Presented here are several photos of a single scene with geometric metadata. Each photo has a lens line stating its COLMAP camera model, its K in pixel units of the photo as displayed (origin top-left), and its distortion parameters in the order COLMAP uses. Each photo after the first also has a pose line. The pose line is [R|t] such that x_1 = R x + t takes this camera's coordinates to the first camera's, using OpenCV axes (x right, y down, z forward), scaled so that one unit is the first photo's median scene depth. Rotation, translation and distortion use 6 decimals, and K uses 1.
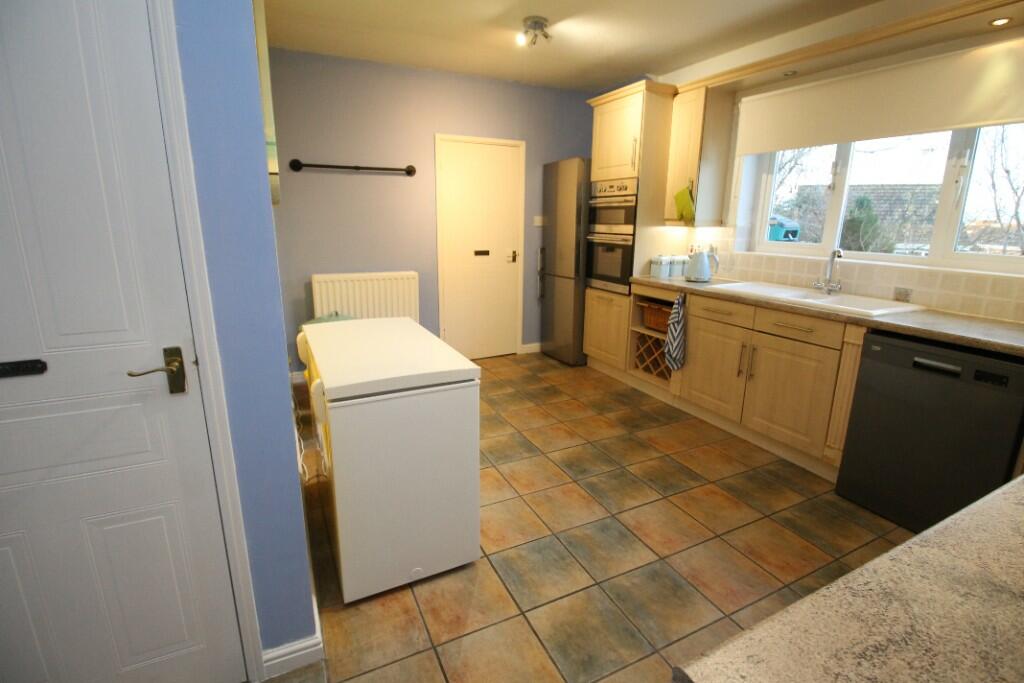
lens RADIAL K [[477.6, 0, 510.3], [0, 477.6, 330.8], [0, 0, 1]] dist [-0.000197, -0.013390]
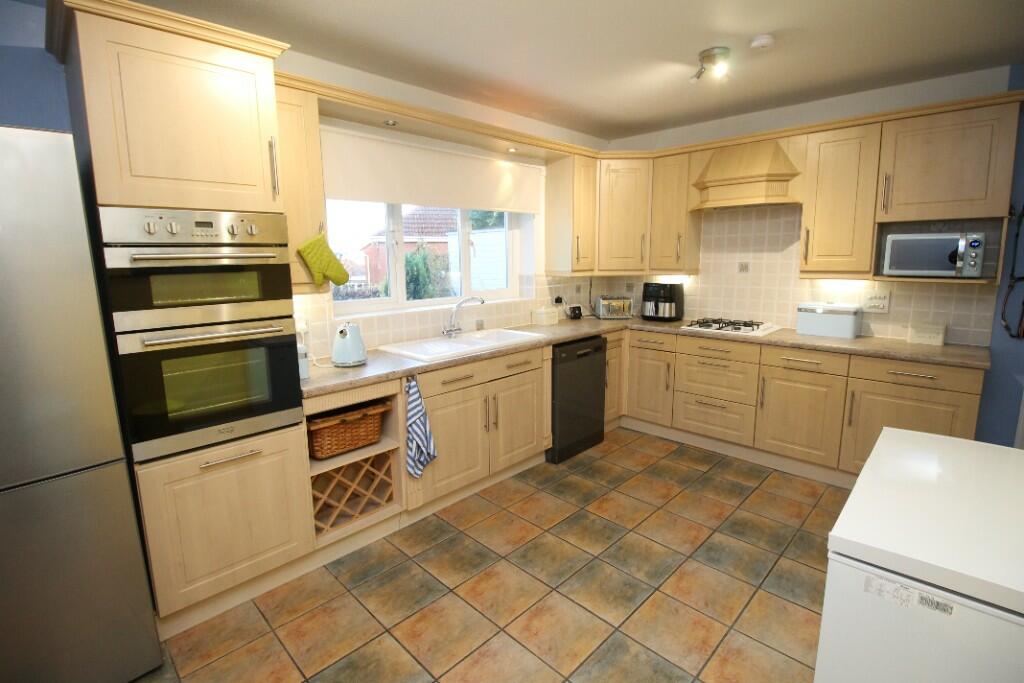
lens RADIAL K [[477.6, 0, 510.3], [0, 477.6, 330.8], [0, 0, 1]] dist [-0.000197, -0.013390]
pose [[-0.328215, -0.153458, 0.932054, -0.447663], [0.226703, 0.945080, 0.235434, -0.337112], [-0.916995, 0.288573, -0.275400, 1.211981]]
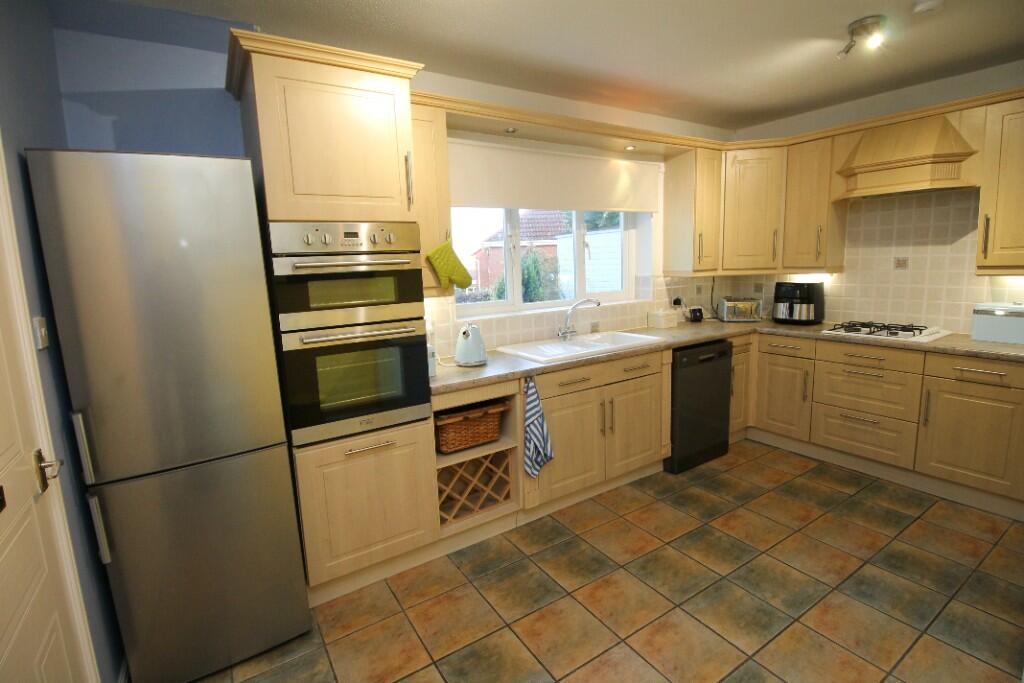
lens RADIAL K [[477.6, 0, 510.3], [0, 477.6, 330.8], [0, 0, 1]] dist [-0.000197, -0.013390]
pose [[-0.115267, -0.149581, 0.982008, -0.441344], [0.264312, 0.948339, 0.175477, -0.341174], [-0.957524, 0.279783, -0.069776, 1.233906]]
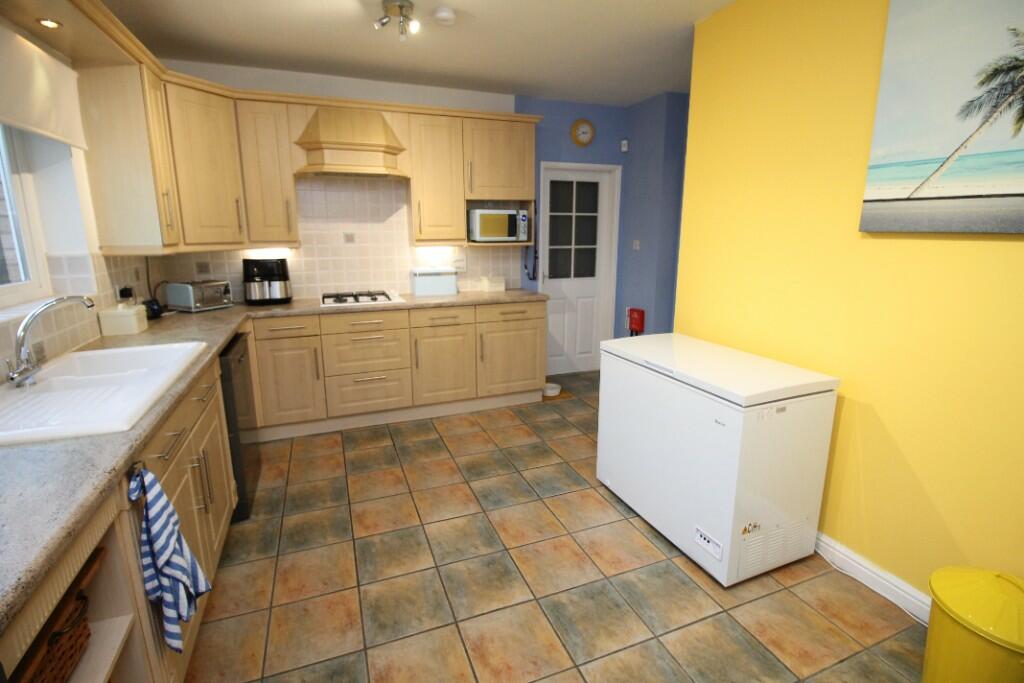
lens RADIAL K [[477.6, 0, 510.3], [0, 477.6, 330.8], [0, 0, 1]] dist [-0.000197, -0.013390]
pose [[-0.996656, -0.024833, 0.077849, 0.064884], [0.011018, 0.903162, 0.429158, -0.371542], [-0.080967, 0.428581, -0.899868, 1.454720]]
